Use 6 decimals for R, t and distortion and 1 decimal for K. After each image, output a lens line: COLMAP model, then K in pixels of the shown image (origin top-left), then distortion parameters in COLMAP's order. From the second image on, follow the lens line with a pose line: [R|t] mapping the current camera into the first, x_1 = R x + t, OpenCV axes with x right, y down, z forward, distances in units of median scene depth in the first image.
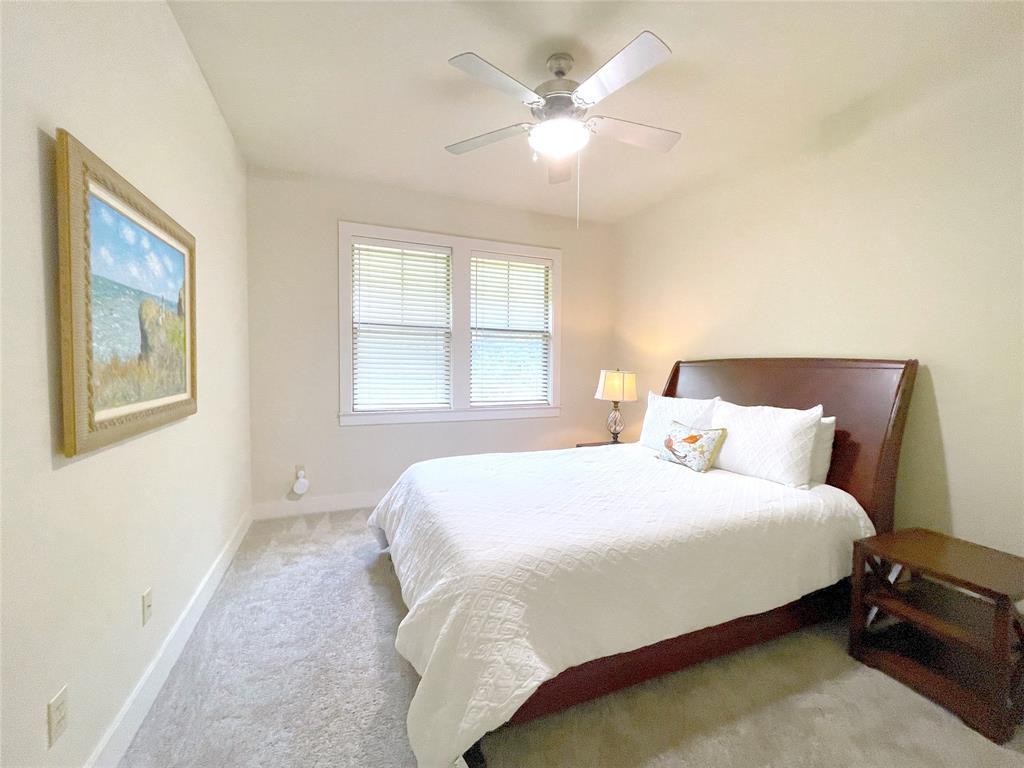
lens RADIAL K [[413.2, 0, 512.0], [0, 413.2, 384.0], [0, 0, 1]] dist [-0.000971, 0.000162]
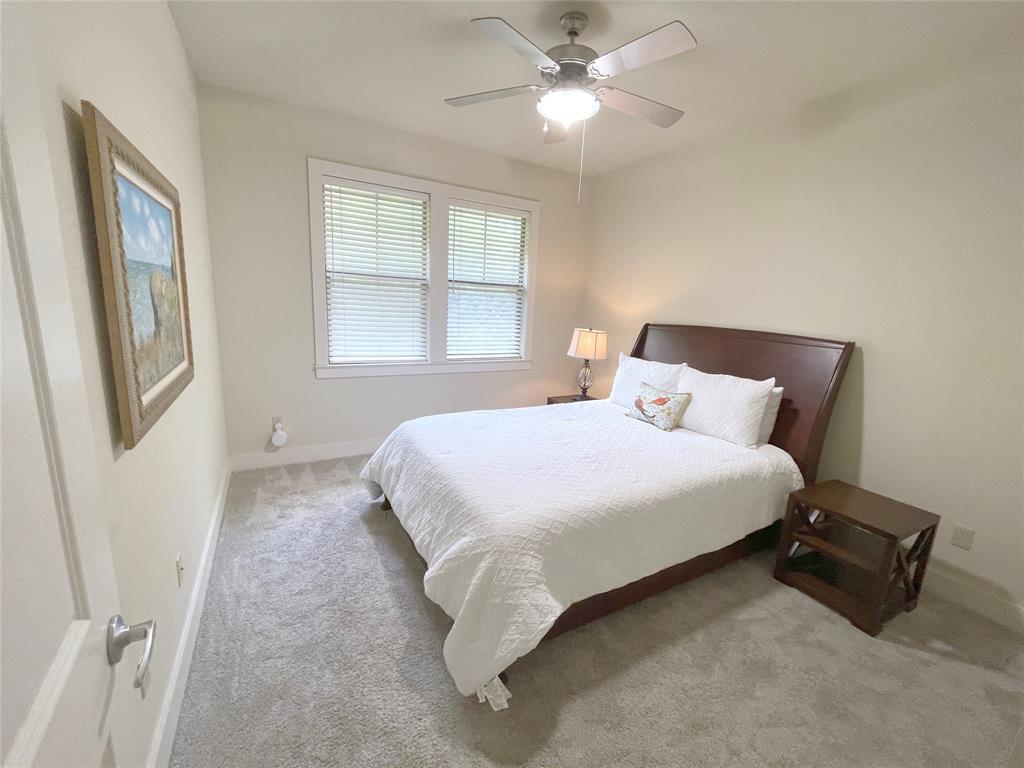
lens RADIAL K [[411.5, 0, 513.9], [0, 411.5, 385.3], [0, 0, 1]] dist [-0.000011, -0.000361]
pose [[0.991672, 0.013309, 0.128099, -0.134927], [-0.032769, 0.987985, 0.151033, -0.085467], [-0.124550, -0.153973, 0.980194, -0.048396]]
